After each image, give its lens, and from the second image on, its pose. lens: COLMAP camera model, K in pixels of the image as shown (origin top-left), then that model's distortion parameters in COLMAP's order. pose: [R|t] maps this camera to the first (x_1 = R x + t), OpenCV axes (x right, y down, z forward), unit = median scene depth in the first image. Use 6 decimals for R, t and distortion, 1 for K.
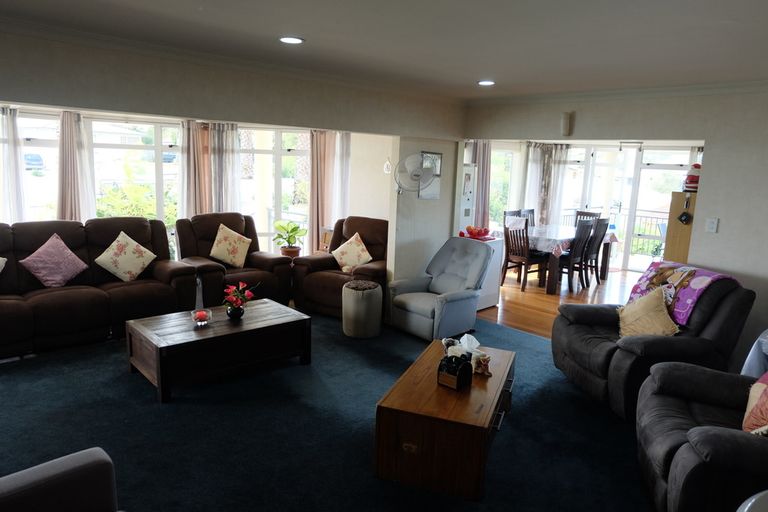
lens RADIAL K [[545.6, 0, 360.6], [0, 545.6, 234.3], [0, 0, 1]] dist [0.014920, 0.037114]
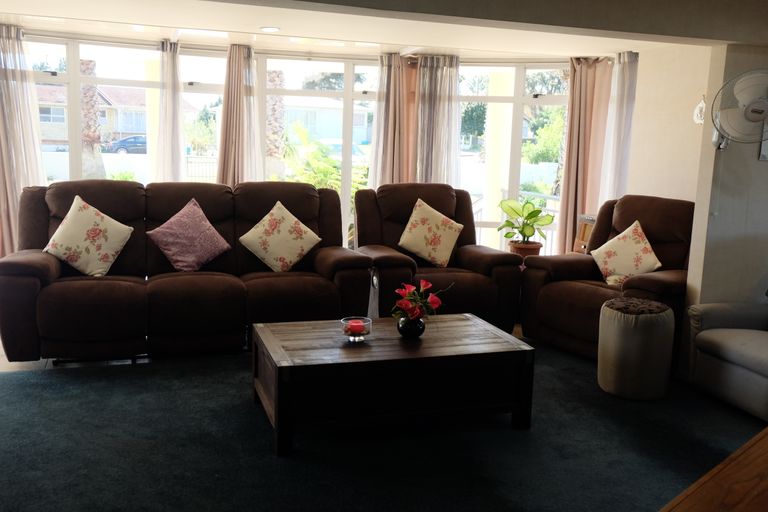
lens RADIAL K [[712.7, 0, 382.6], [0, 712.7, 244.0], [0, 0, 1]] dist [0.058285, 0.000000]
pose [[0.928744, 0.050357, -0.367287, 0.028633], [-0.055263, 0.998468, -0.002848, 0.045745], [0.366581, 0.022943, 0.930103, 0.202885]]
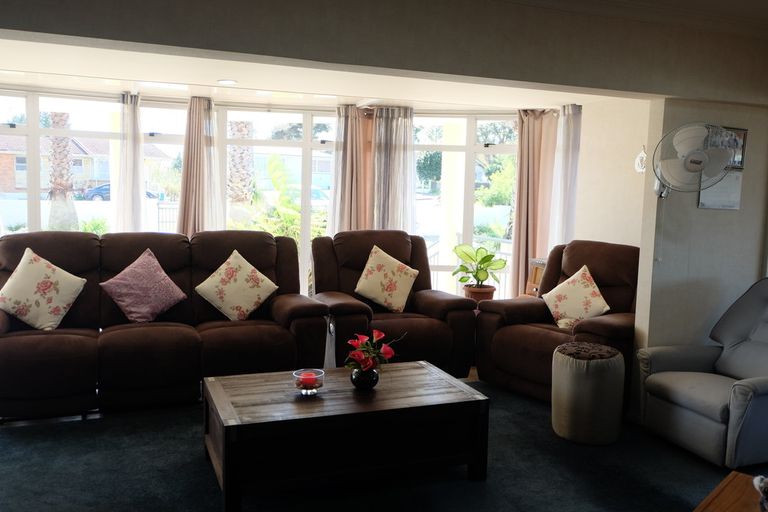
lens RADIAL K [[666.4, 0, 382.8], [0, 666.4, 250.3], [0, 0, 1]] dist [0.041089, -0.005858]
pose [[0.946082, 0.021982, -0.323181, 0.024360], [-0.040522, 0.997889, -0.050750, 0.031777], [0.321383, 0.061109, 0.944976, 0.251727]]
